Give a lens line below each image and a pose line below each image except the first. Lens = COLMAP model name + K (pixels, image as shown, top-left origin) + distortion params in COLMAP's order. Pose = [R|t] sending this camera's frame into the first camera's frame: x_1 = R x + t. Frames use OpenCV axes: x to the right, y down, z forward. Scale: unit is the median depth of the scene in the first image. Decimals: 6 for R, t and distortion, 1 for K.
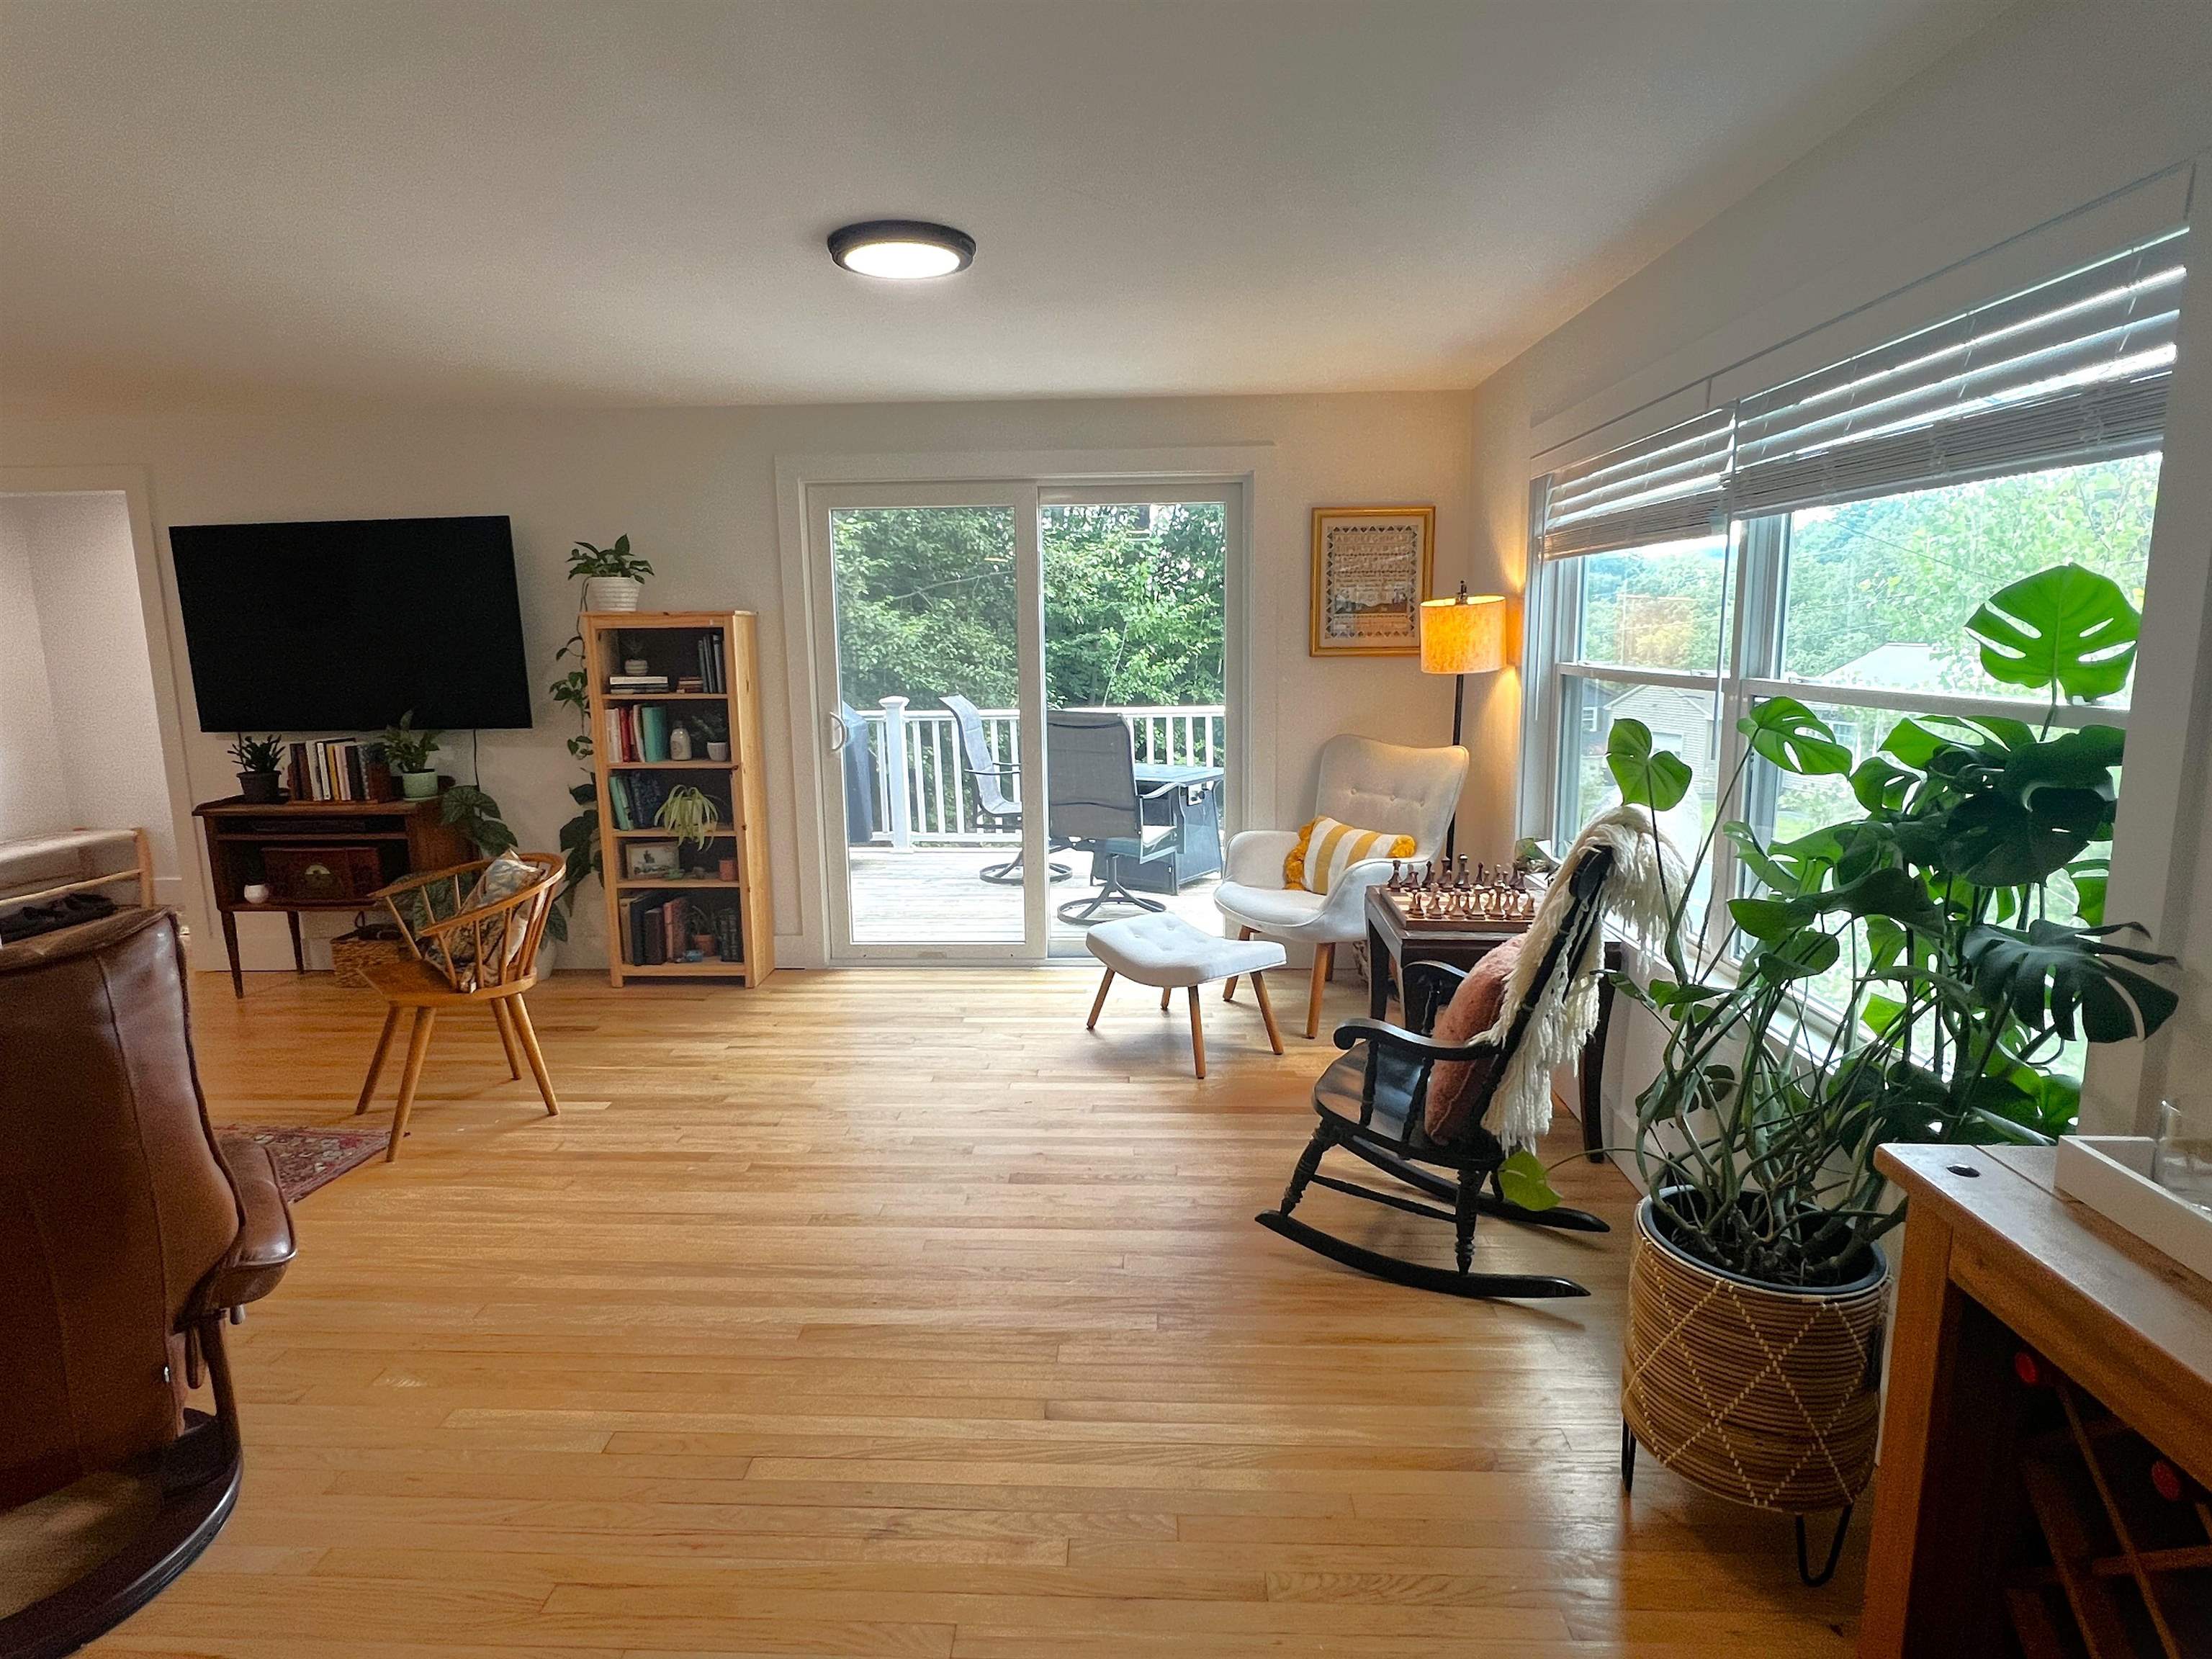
lens RADIAL K [[1190.2, 0, 1093.1], [0, 1190.2, 830.1], [0, 0, 1]] dist [-0.000544, -0.001421]
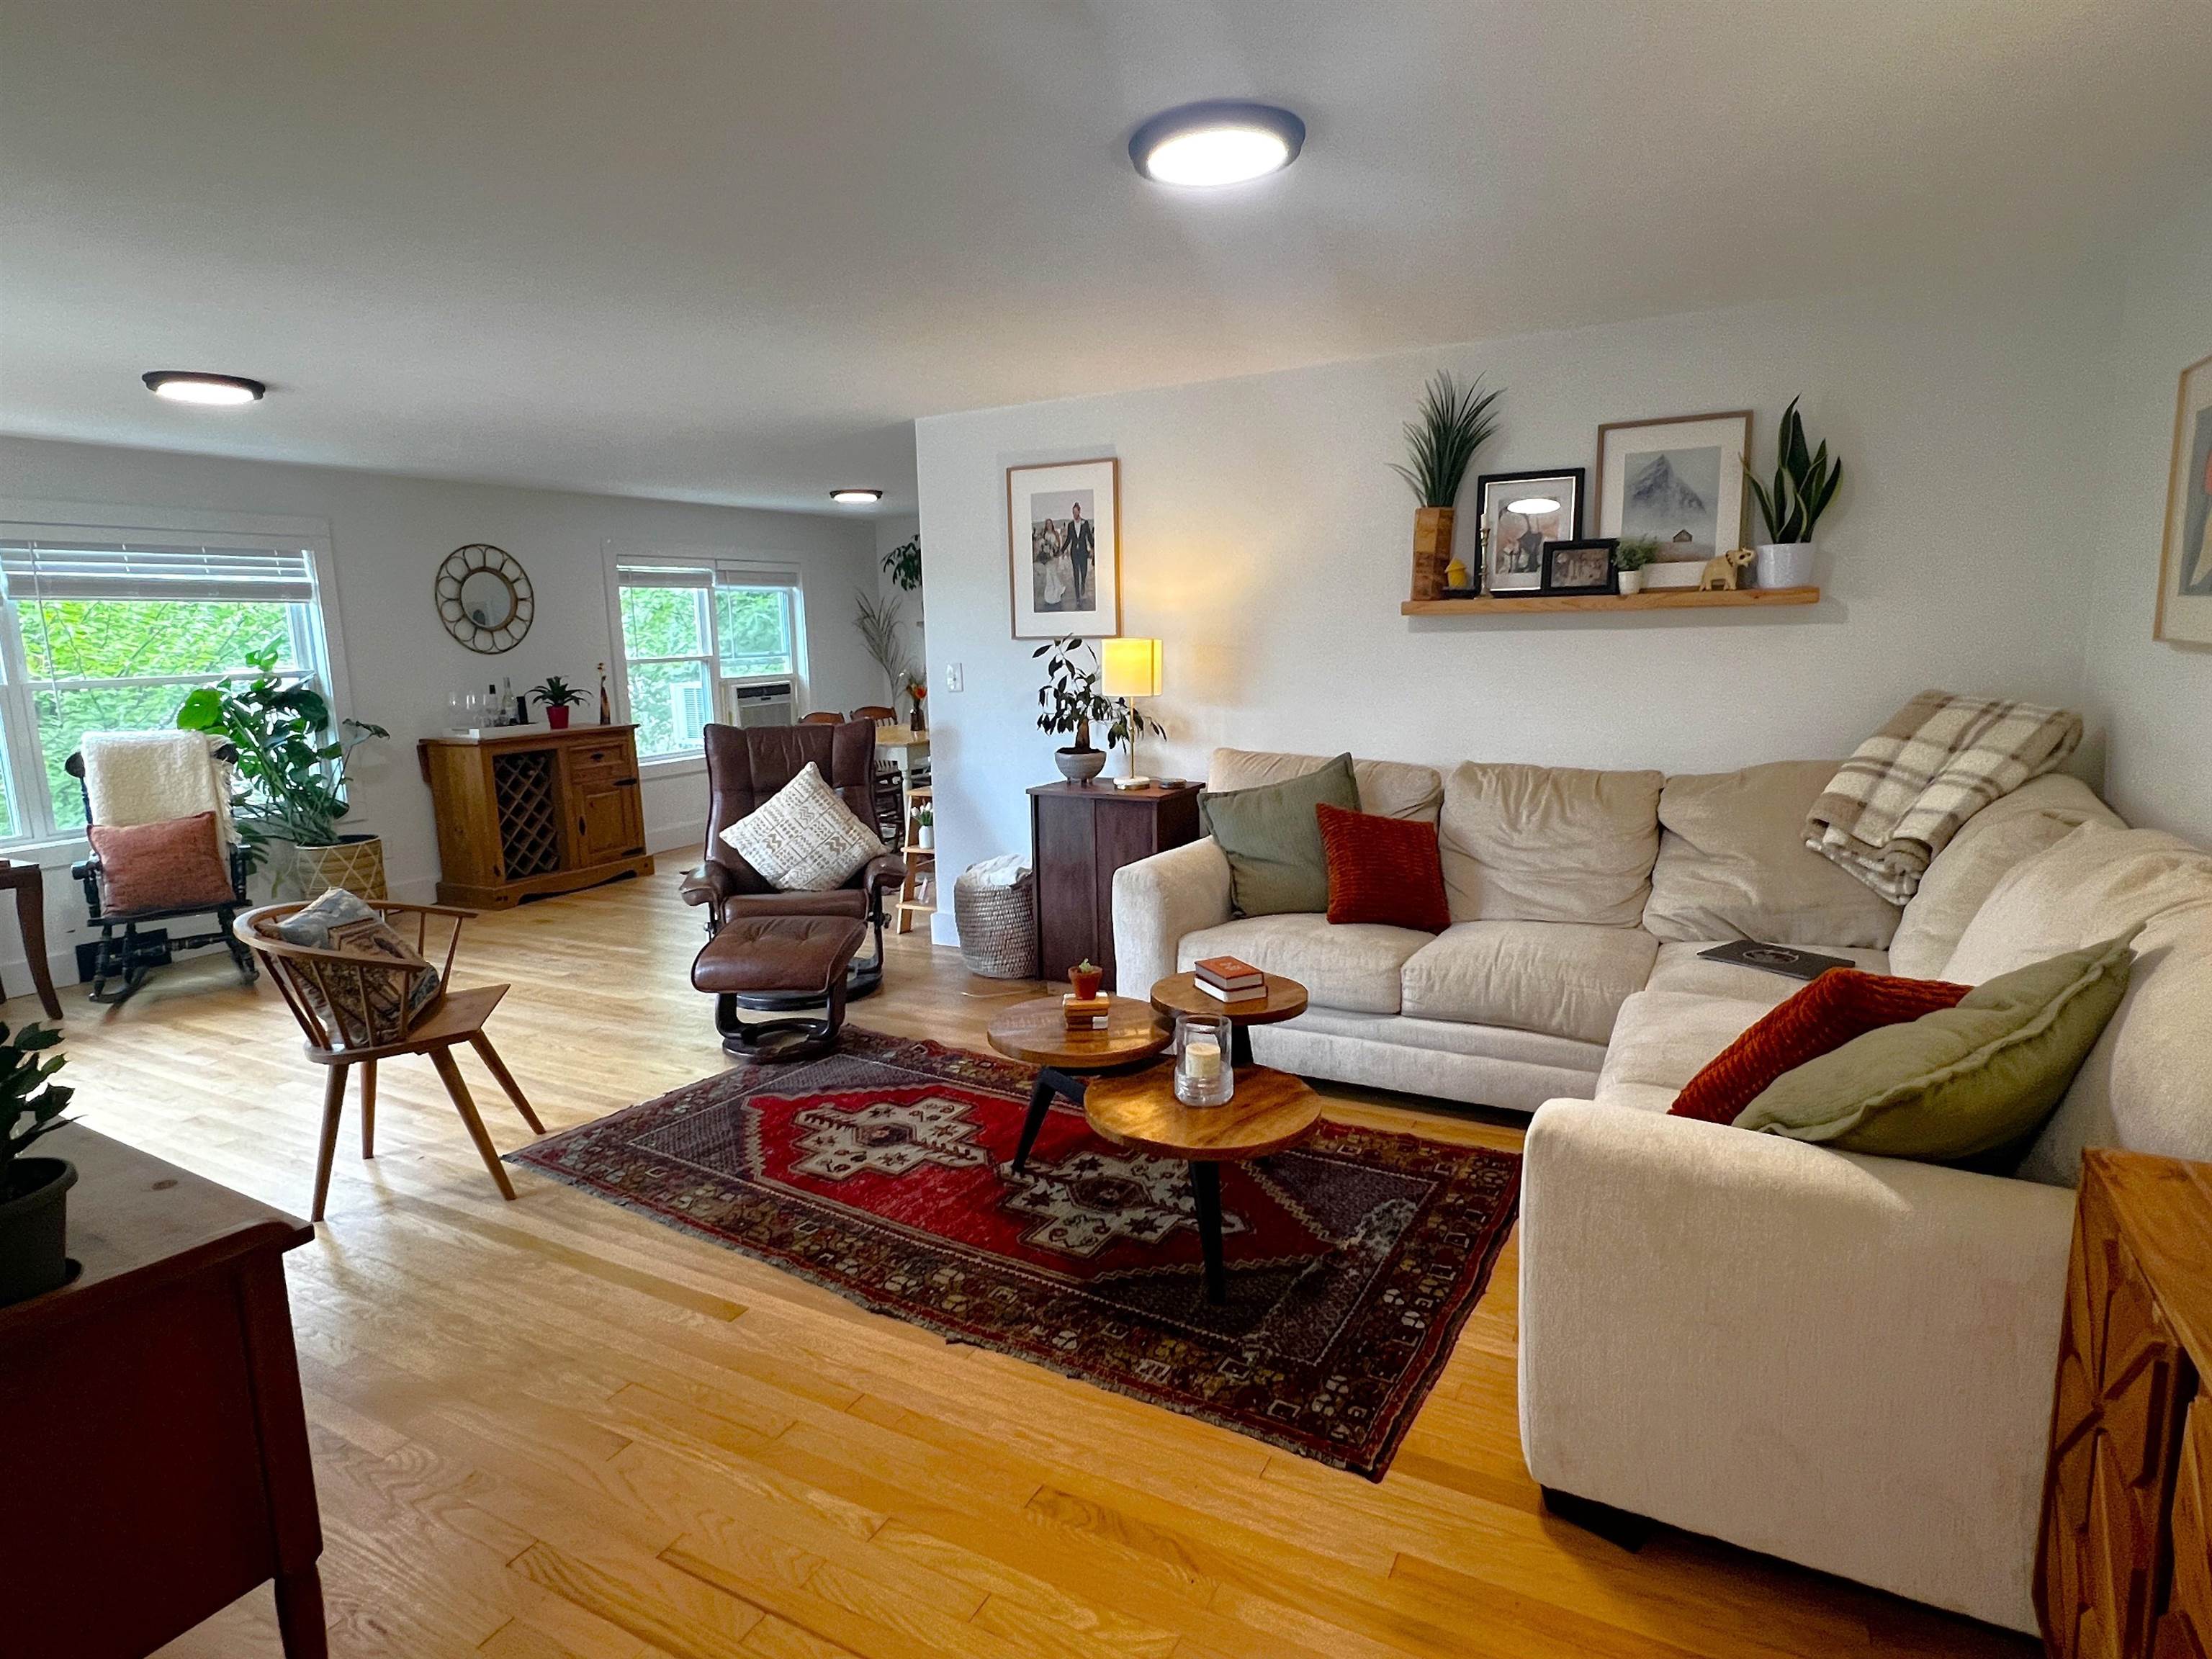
lens RADIAL K [[1190.2, 0, 1093.1], [0, 1190.2, 830.1], [0, 0, 1]] dist [-0.000544, -0.001421]
pose [[-0.899931, -0.033352, 0.434754, -1.026639], [0.112972, 0.945189, 0.306358, -0.166498], [-0.421143, 0.324816, -0.846837, 1.111710]]
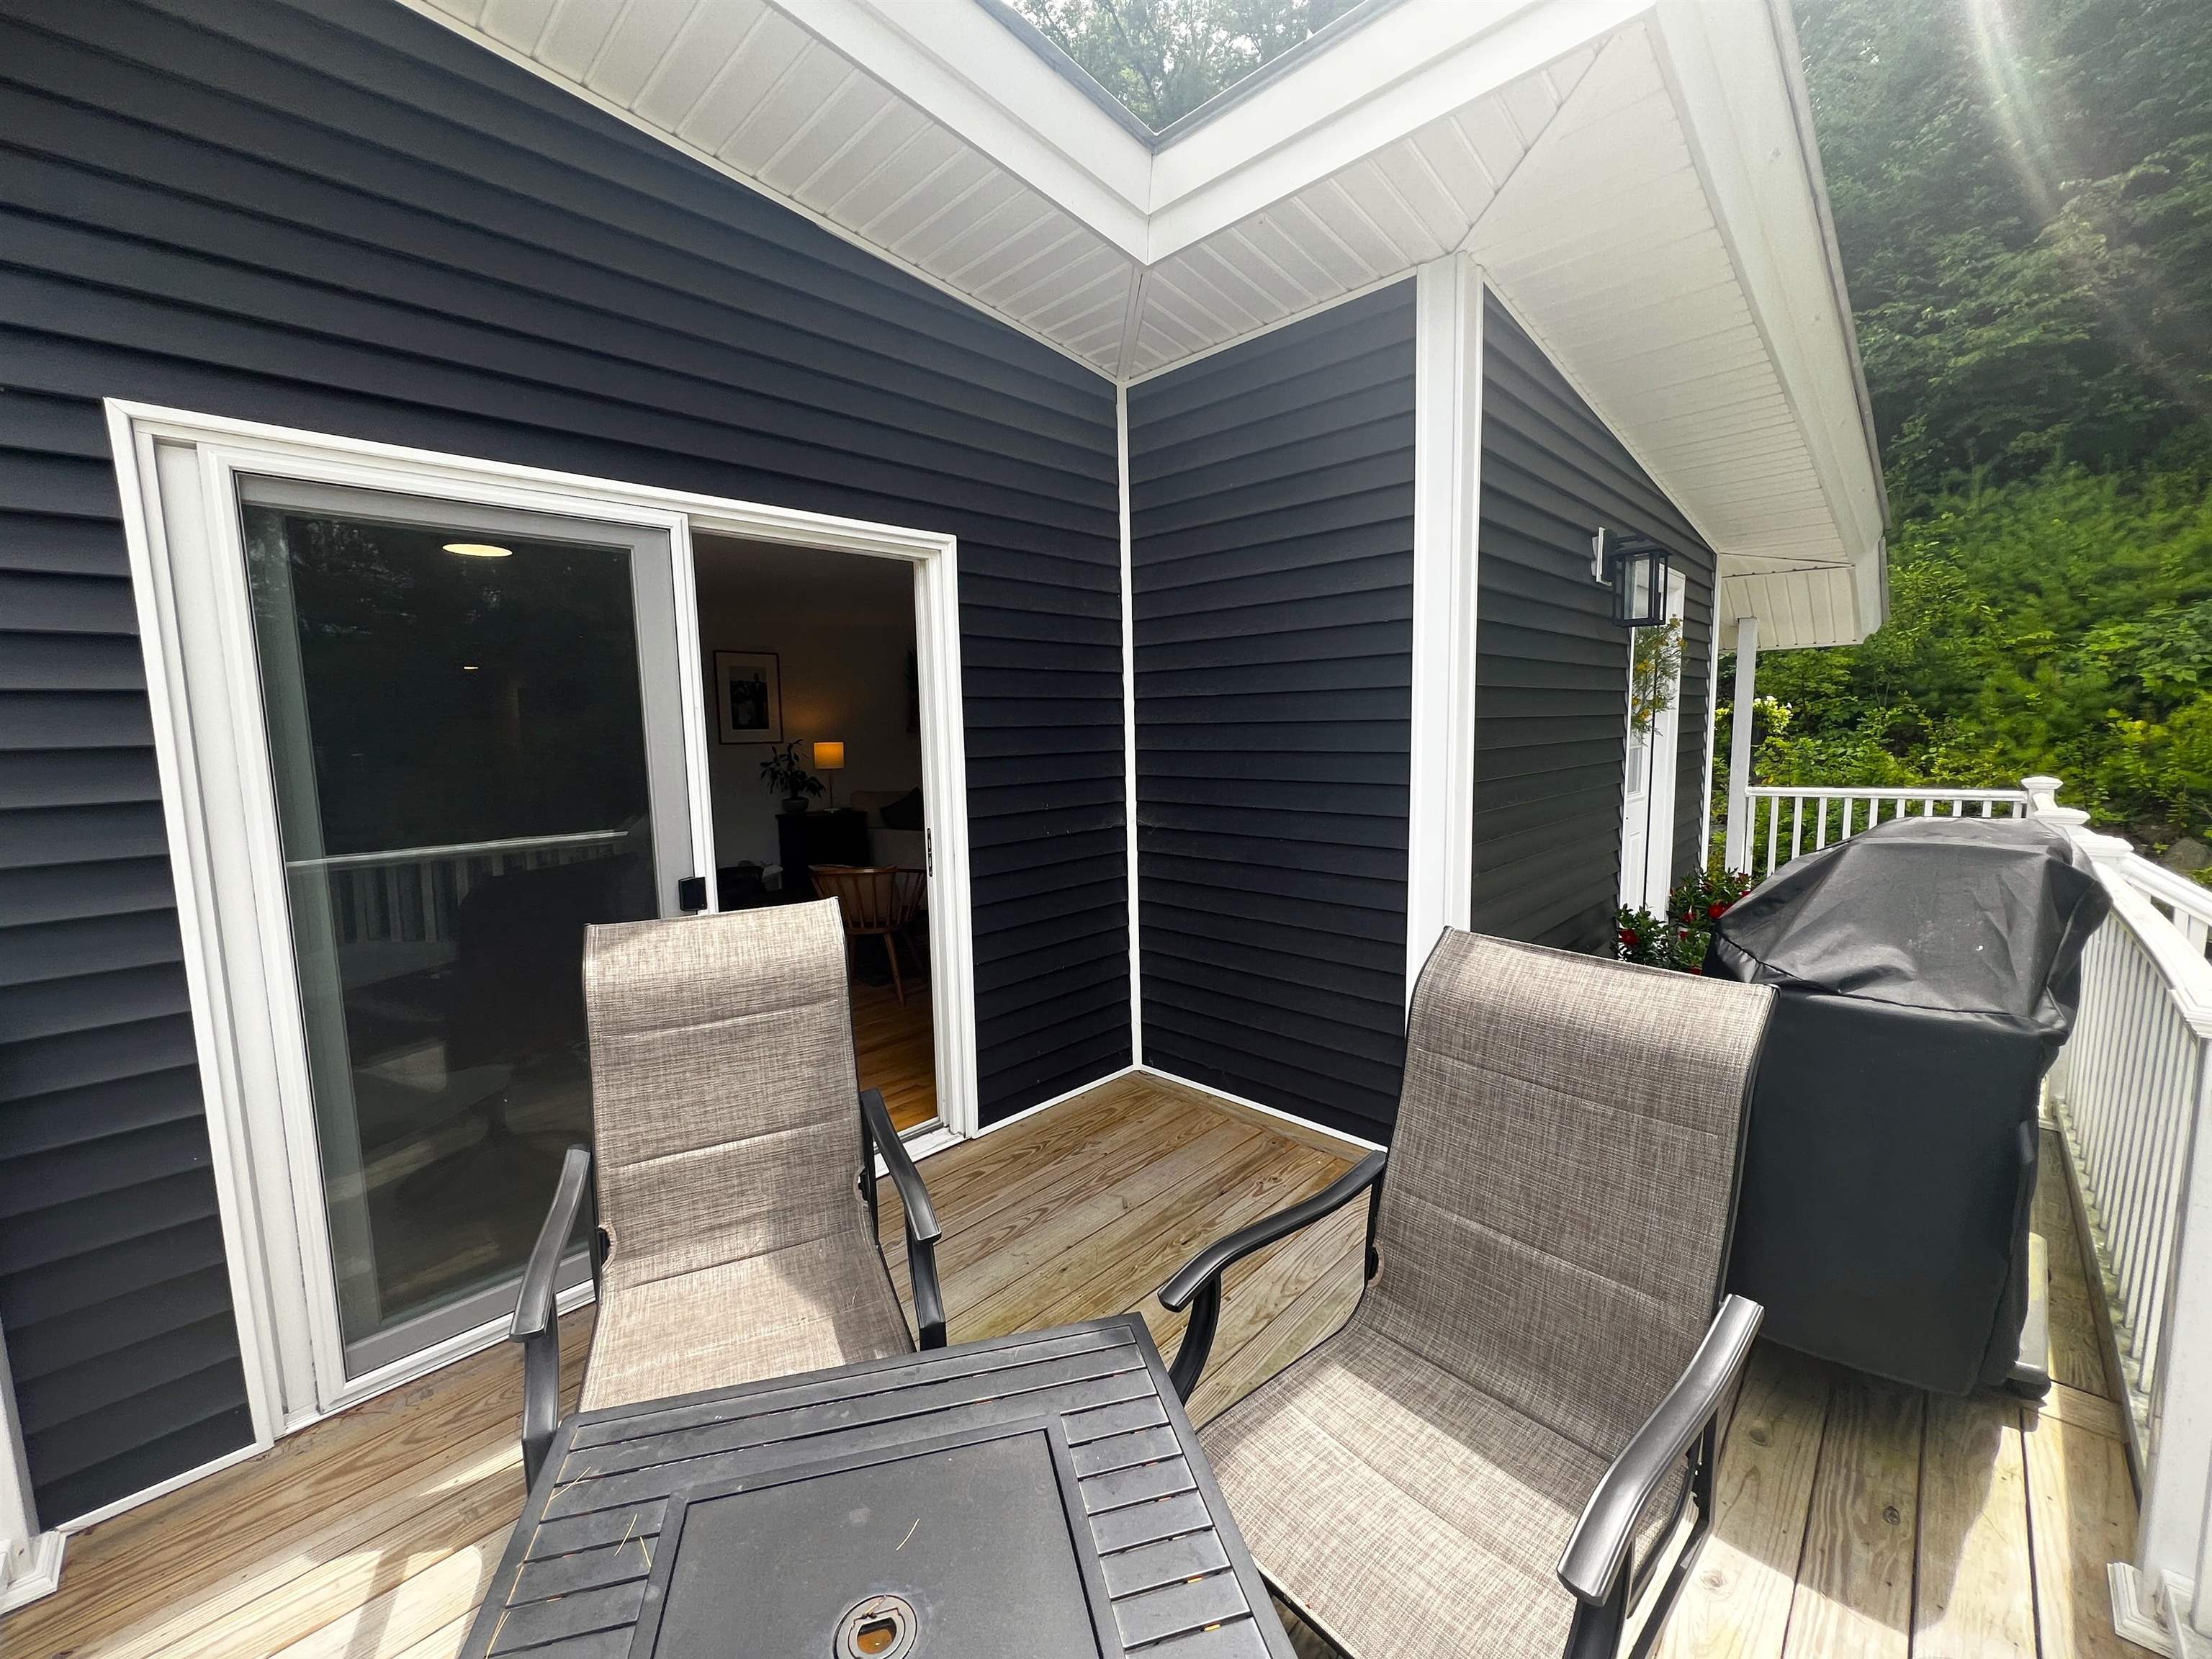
lens RADIAL K [[889.6, 0, 1106.0], [0, 889.6, 829.5], [0, 0, 1]] dist [-0.001224, -0.000348]
pose [[-0.660924, 0.116366, -0.741376, 0.158881], [-0.092192, 0.967832, 0.234098, -0.266021], [0.744769, 0.223070, -0.628935, 1.563154]]
